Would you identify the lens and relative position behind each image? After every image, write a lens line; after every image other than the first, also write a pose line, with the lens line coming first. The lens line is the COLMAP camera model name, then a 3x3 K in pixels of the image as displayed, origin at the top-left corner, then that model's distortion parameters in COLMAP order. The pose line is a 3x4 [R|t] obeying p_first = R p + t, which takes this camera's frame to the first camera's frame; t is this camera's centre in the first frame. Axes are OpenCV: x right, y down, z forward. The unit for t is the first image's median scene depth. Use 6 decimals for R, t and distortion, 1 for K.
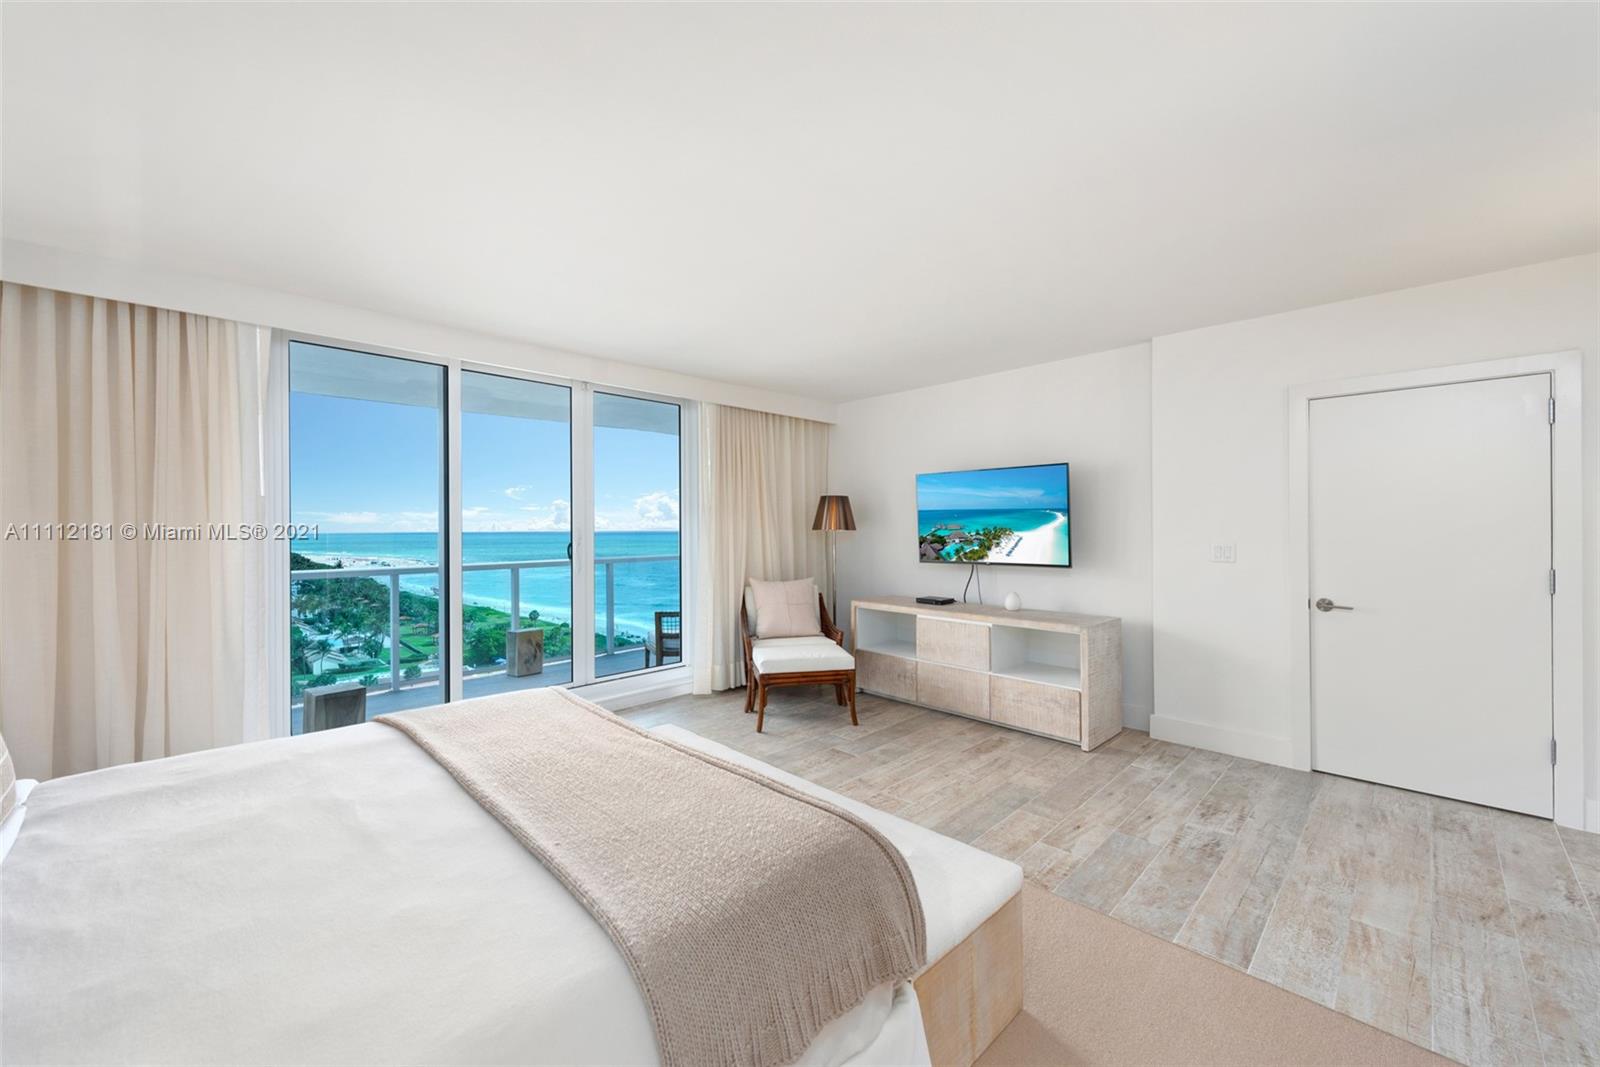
lens RADIAL K [[629.0, 0, 801.0], [0, 629.0, 528.9], [0, 0, 1]] dist [0.000086, 0.000002]
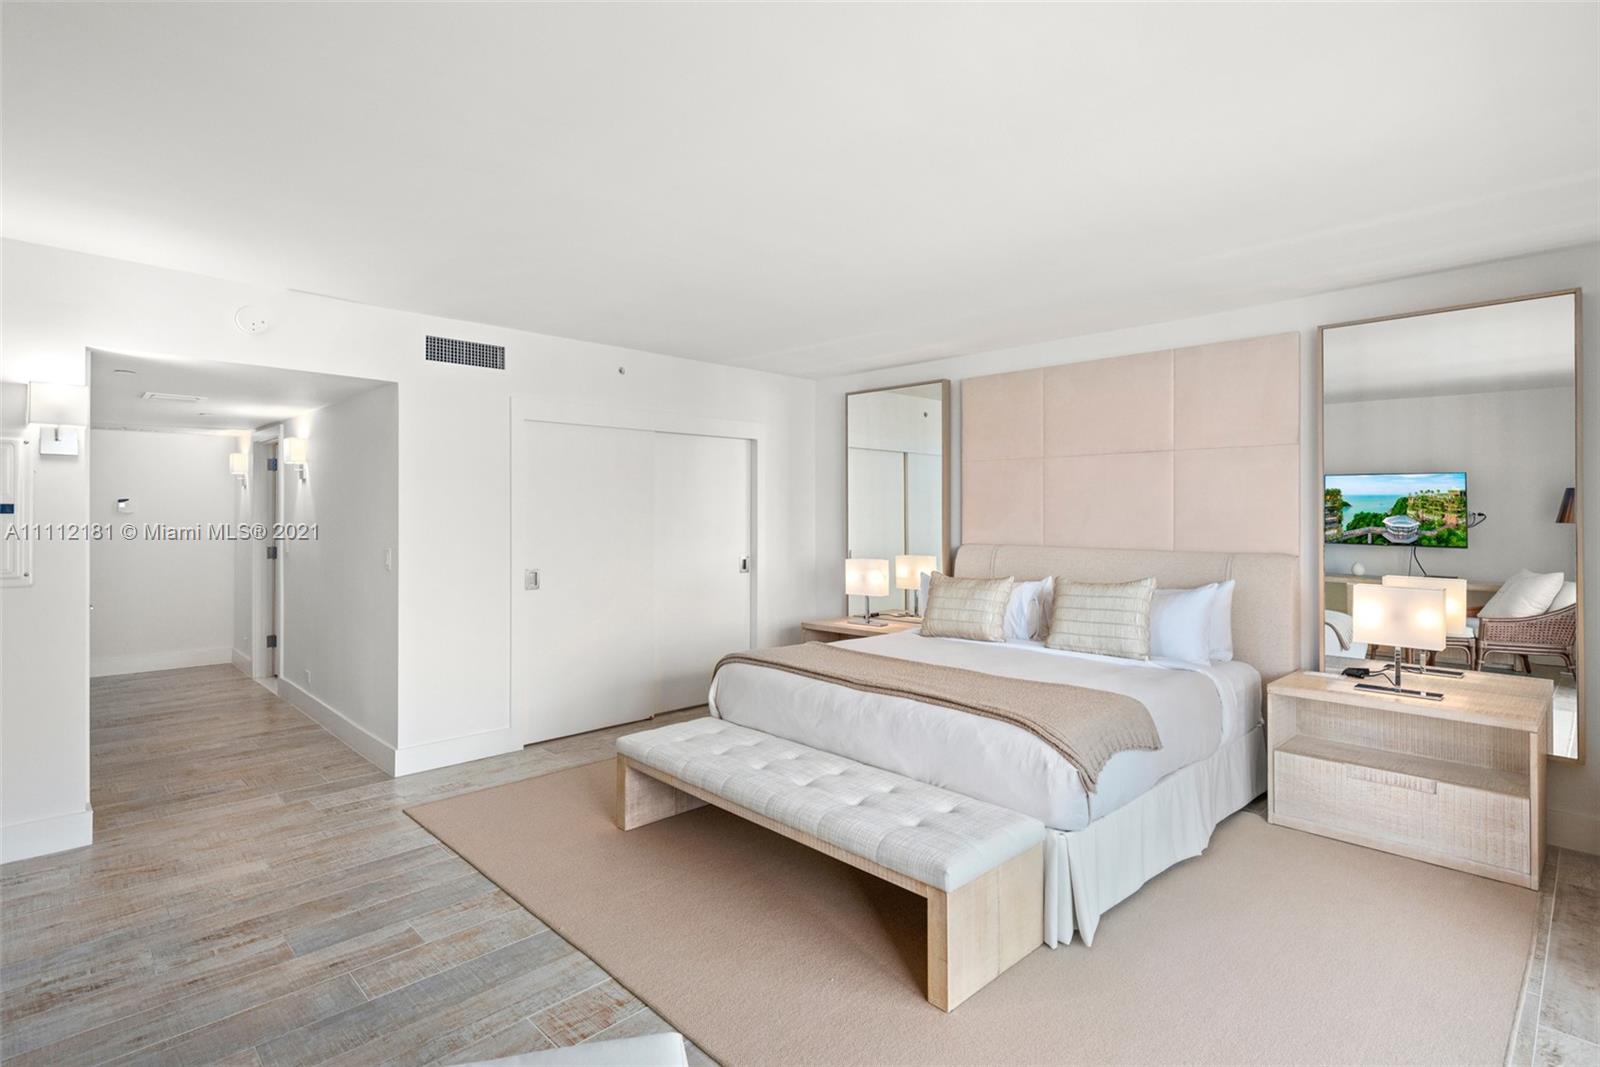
lens RADIAL K [[803.5, 0, 799.4], [0, 803.5, 523.8], [0, 0, 1]] dist [0.000009, 0.000005]
pose [[-0.999995, 0.002980, -0.000729, -0.078222], [0.002975, 0.999968, 0.007374, -0.019920], [0.000750, 0.007372, -0.999973, 1.956935]]
